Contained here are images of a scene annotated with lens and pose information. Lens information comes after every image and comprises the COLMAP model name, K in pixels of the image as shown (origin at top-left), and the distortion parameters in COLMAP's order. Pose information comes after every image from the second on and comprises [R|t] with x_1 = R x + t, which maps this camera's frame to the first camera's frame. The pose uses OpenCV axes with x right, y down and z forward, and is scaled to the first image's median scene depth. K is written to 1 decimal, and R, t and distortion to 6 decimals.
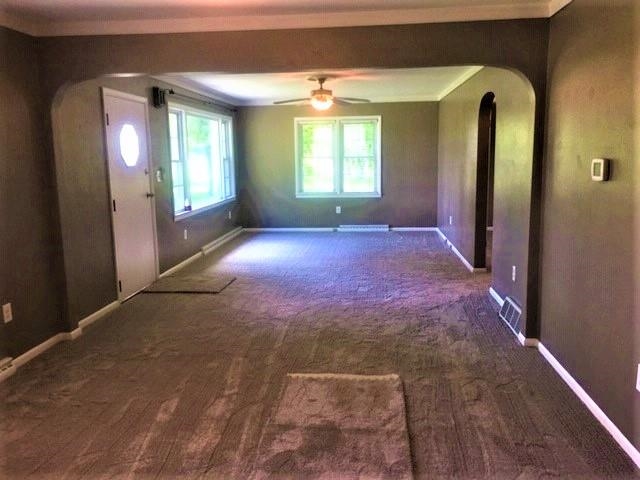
lens RADIAL K [[551.2, 0, 320.0], [0, 551.2, 240.0], [0, 0, 1]] dist [0.003627, -0.001859]
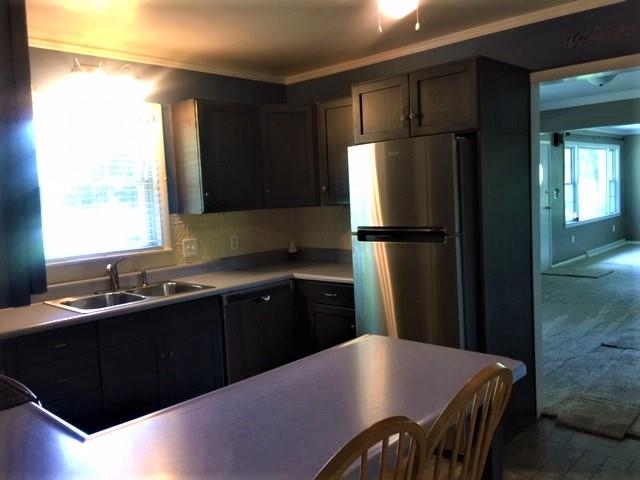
lens RADIAL K [[551.2, 0, 320.0], [0, 551.2, 240.0], [0, 0, 1]] dist [0.003627, -0.001859]
pose [[0.787997, 0.032076, -0.614843, 0.088199], [-0.059397, 0.997944, -0.024063, 0.058893], [0.612808, 0.055481, 0.788282, -0.403169]]
